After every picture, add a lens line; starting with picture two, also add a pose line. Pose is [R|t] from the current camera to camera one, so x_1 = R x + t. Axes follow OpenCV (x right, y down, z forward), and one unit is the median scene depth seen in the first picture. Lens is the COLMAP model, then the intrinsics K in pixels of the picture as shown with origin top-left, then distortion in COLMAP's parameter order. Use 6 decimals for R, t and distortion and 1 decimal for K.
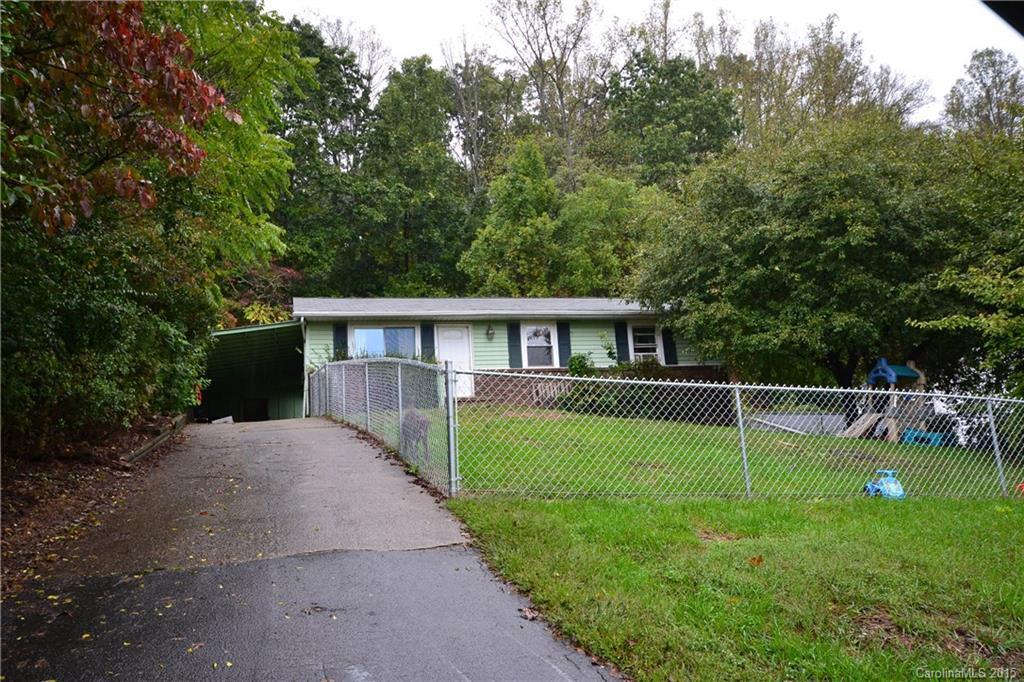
lens RADIAL K [[871.5, 0, 505.3], [0, 871.5, 340.6], [0, 0, 1]] dist [0.003172, 0.060175]
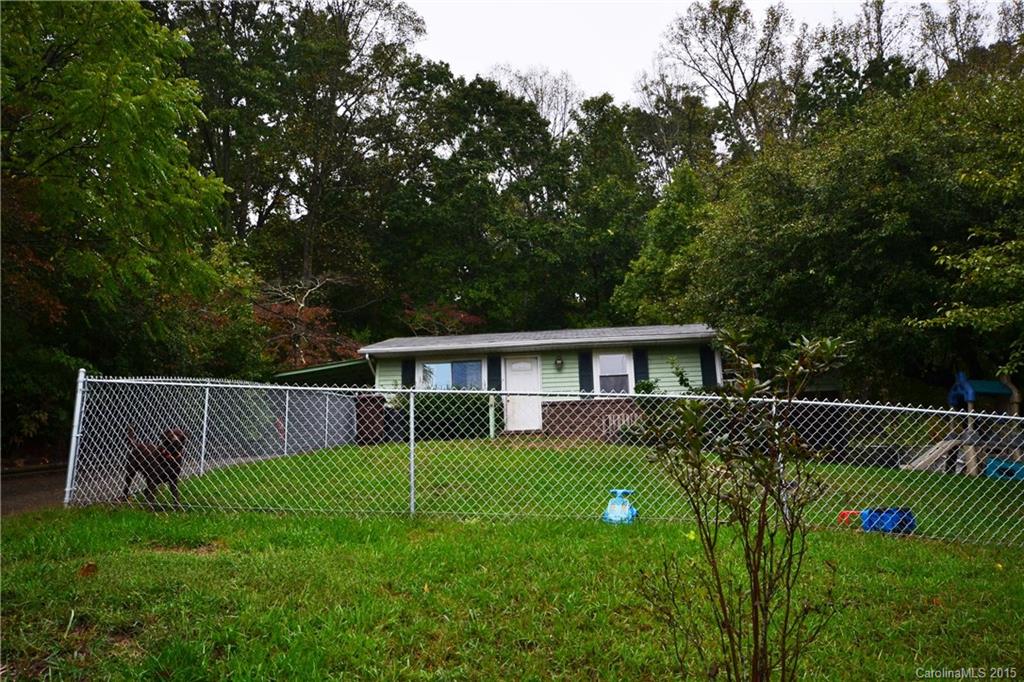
lens RADIAL K [[871.5, 0, 505.3], [0, 871.5, 340.6], [0, 0, 1]] dist [0.003172, 0.060175]
pose [[0.944297, -0.048243, -0.325540, 0.239768], [0.030635, 0.997788, -0.059004, 0.021145], [0.327666, 0.045744, 0.943686, 0.071419]]
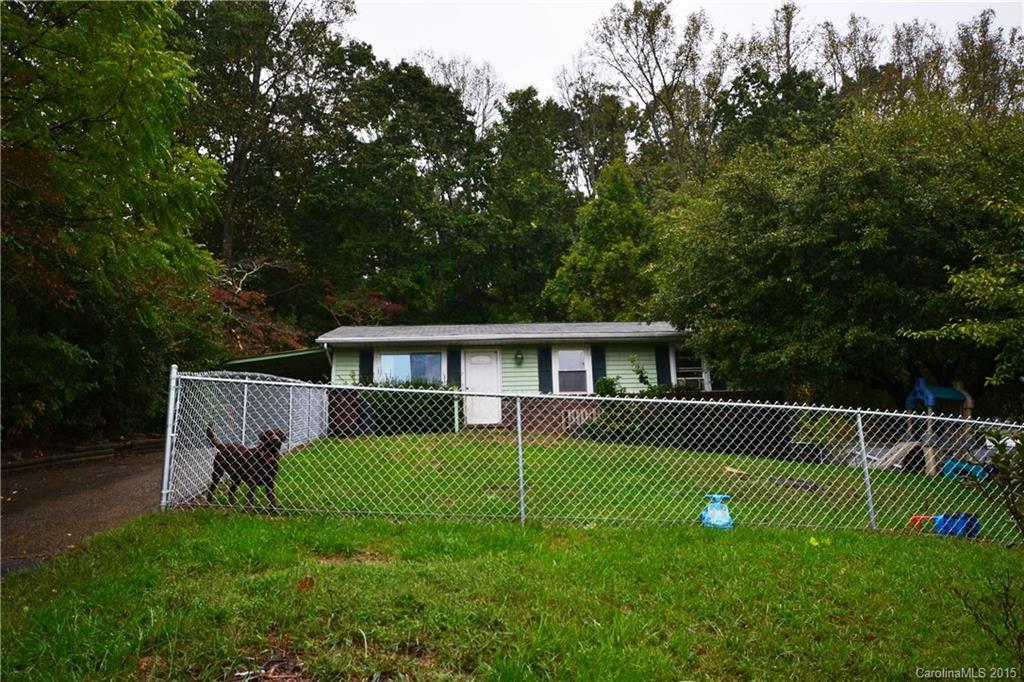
lens RADIAL K [[871.5, 0, 505.3], [0, 871.5, 340.6], [0, 0, 1]] dist [0.003172, 0.060175]
pose [[0.980047, -0.016244, -0.198099, 0.159457], [0.008097, 0.999090, -0.041869, 0.012630], [0.198599, 0.039430, 0.979287, 0.046401]]
